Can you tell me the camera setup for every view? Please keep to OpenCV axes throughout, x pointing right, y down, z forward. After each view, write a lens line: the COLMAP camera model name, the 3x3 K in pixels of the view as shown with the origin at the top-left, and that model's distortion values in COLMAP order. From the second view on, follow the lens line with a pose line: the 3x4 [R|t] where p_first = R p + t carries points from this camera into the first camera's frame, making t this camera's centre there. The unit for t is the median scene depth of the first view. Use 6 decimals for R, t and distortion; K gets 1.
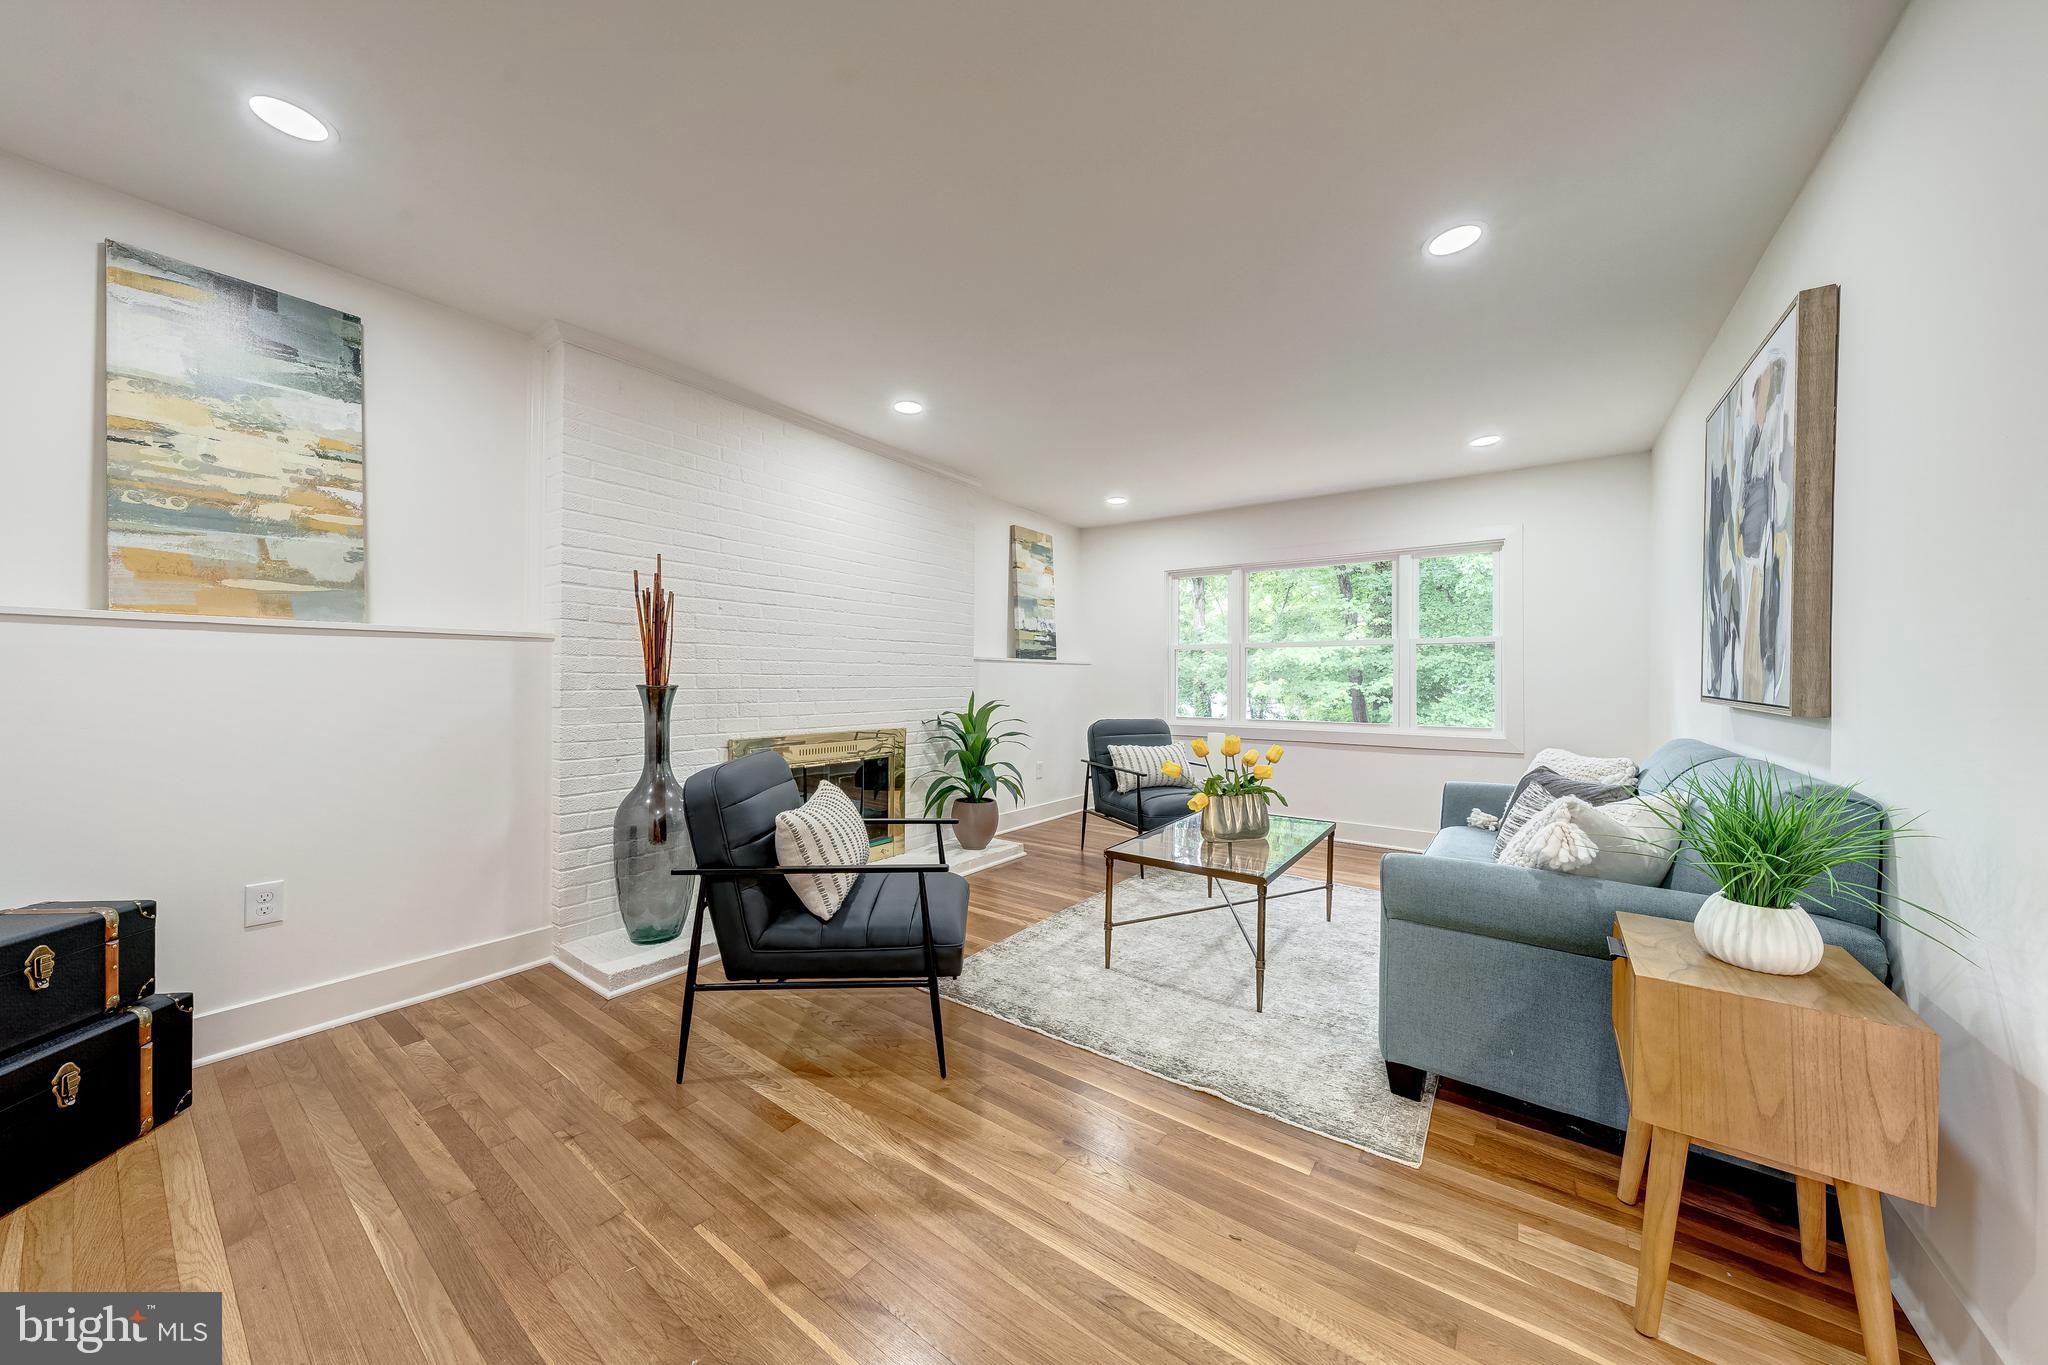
lens RADIAL K [[691.3, 0, 1018.6], [0, 691.3, 679.5], [0, 0, 1]] dist [-0.001419, -0.000062]
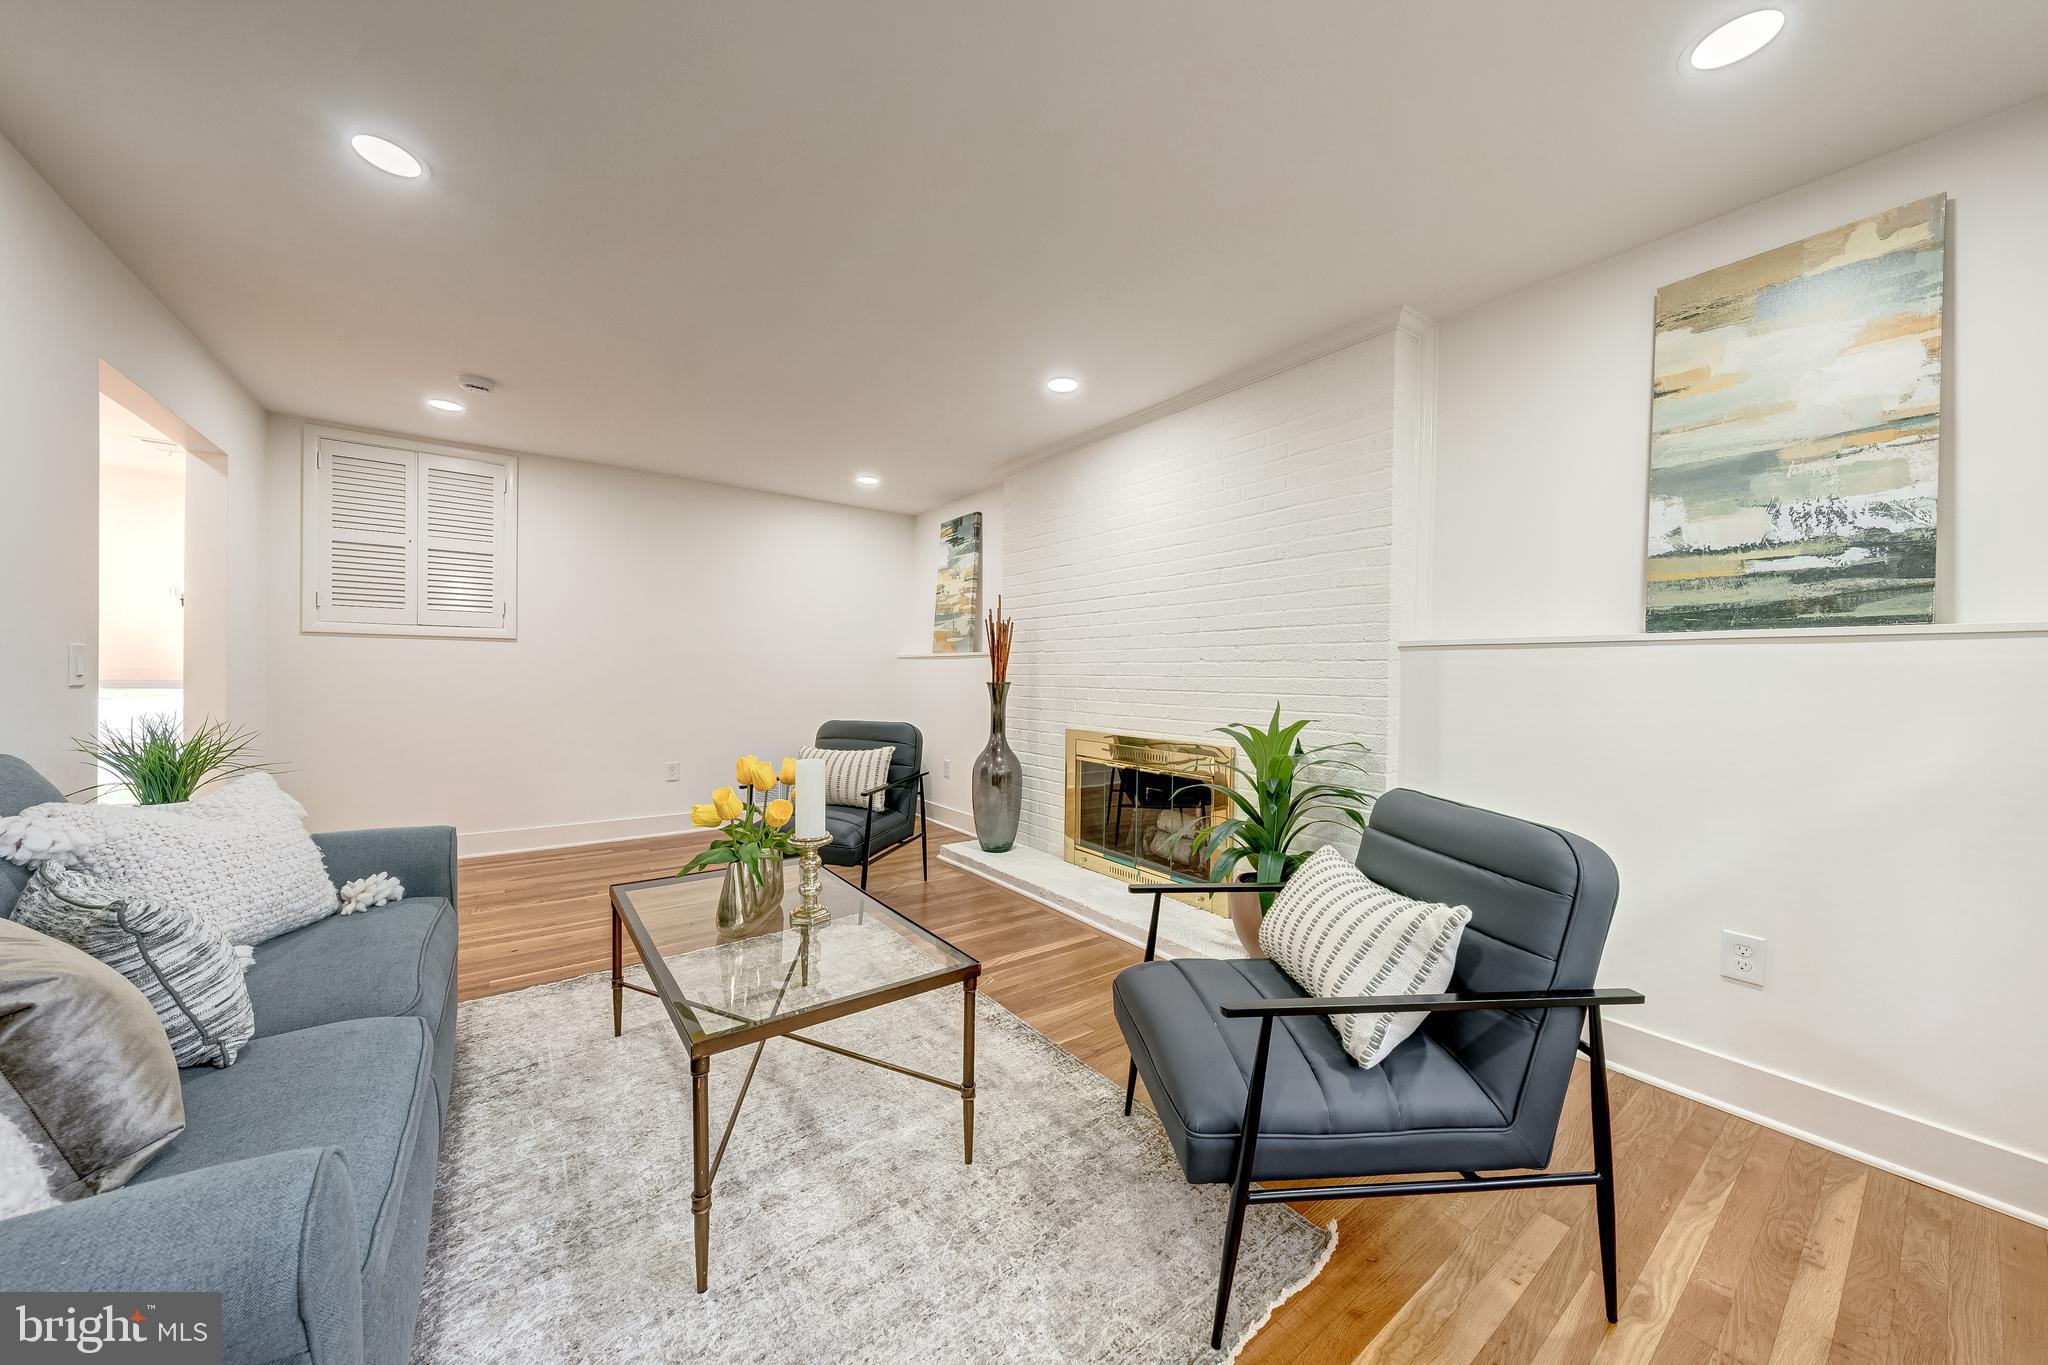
lens RADIAL K [[691.3, 0, 1023.0], [0, 691.3, 681.9], [0, 0, 1]] dist [-0.001419, -0.000062]
pose [[-0.298490, -0.003611, -0.954406, 0.907874], [-0.017695, 0.999842, 0.001751, 0.003816], [0.954249, 0.017411, -0.298507, 1.519006]]
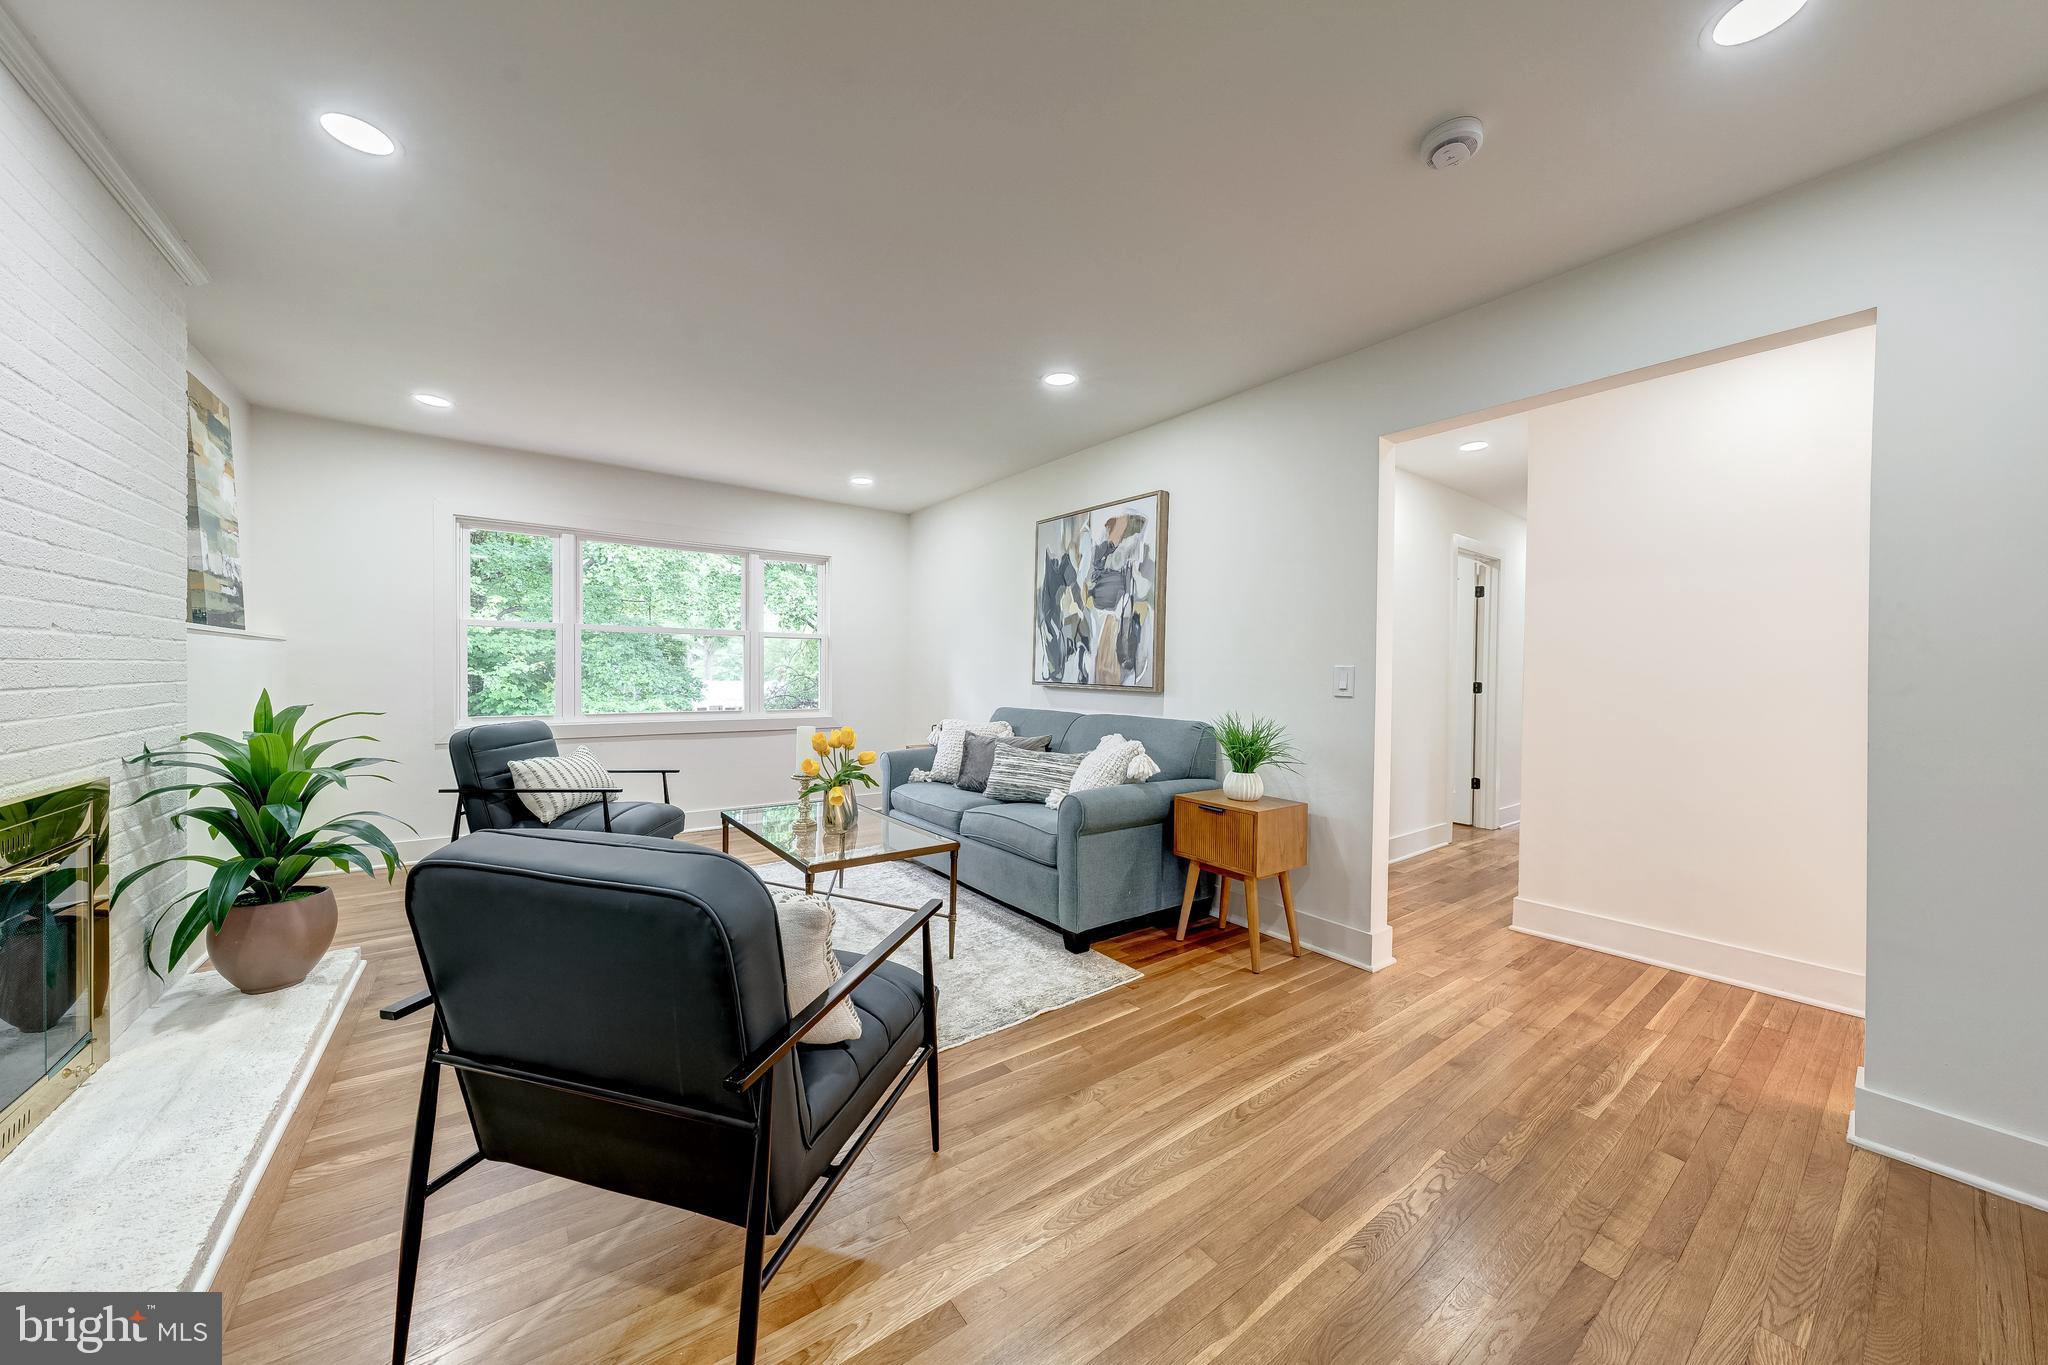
lens RADIAL K [[691.3, 0, 1021.6], [0, 691.3, 678.3], [0, 0, 1]] dist [-0.001419, -0.000062]
pose [[0.300982, -0.010940, 0.953567, -0.613829], [-0.010114, 0.999841, 0.014663, -0.008578], [-0.953576, -0.014057, 0.300824, 0.461321]]
